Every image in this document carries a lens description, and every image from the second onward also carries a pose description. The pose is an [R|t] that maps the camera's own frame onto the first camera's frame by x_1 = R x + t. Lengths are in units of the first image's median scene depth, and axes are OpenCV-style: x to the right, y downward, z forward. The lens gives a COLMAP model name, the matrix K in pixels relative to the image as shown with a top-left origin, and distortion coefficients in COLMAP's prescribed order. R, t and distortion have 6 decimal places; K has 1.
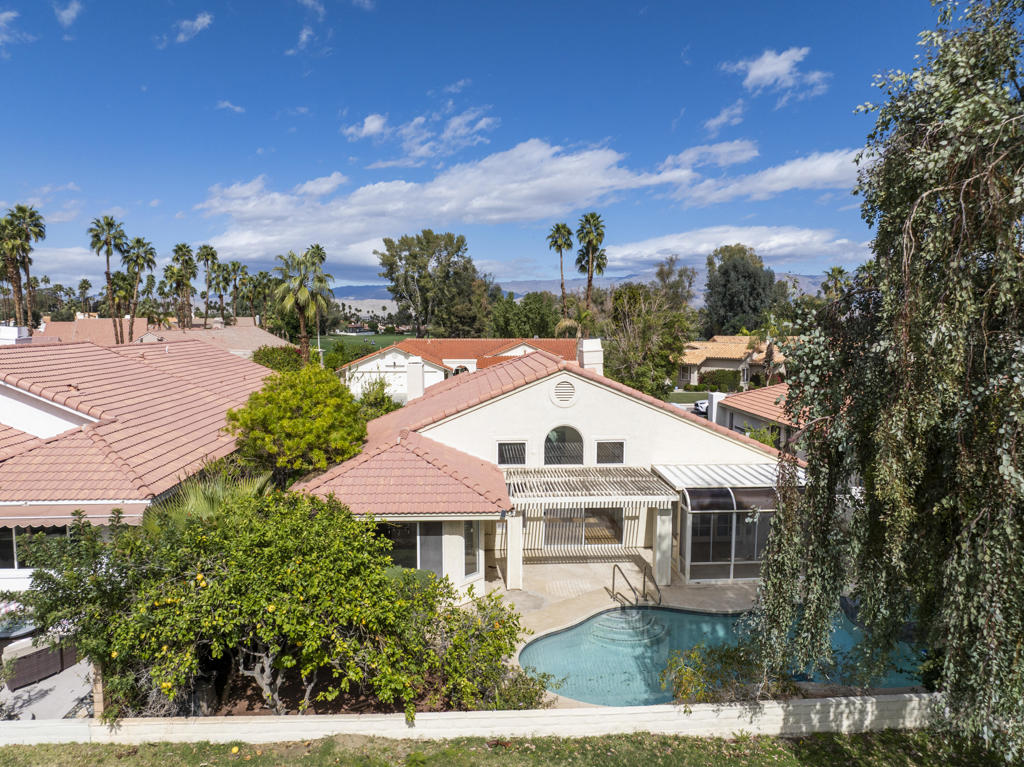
lens RADIAL K [[729.7, 0, 512.0], [0, 729.7, 383.5], [0, 0, 1]] dist [-0.071168, 0.045600]
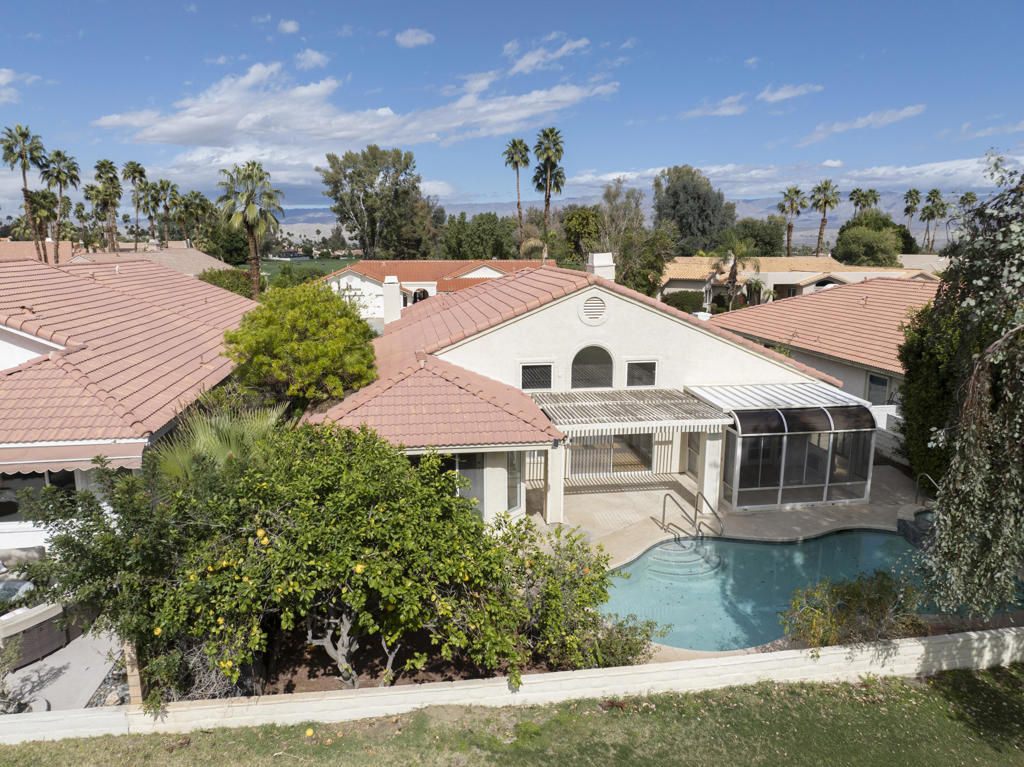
lens RADIAL K [[729.7, 0, 512.0], [0, 729.7, 383.5], [0, 0, 1]] dist [-0.071168, 0.045600]
pose [[0.996148, -0.017765, 0.085869, -0.128811], [0.008940, 0.994736, 0.102085, 0.013089], [-0.087230, -0.100924, 0.991063, 0.111174]]
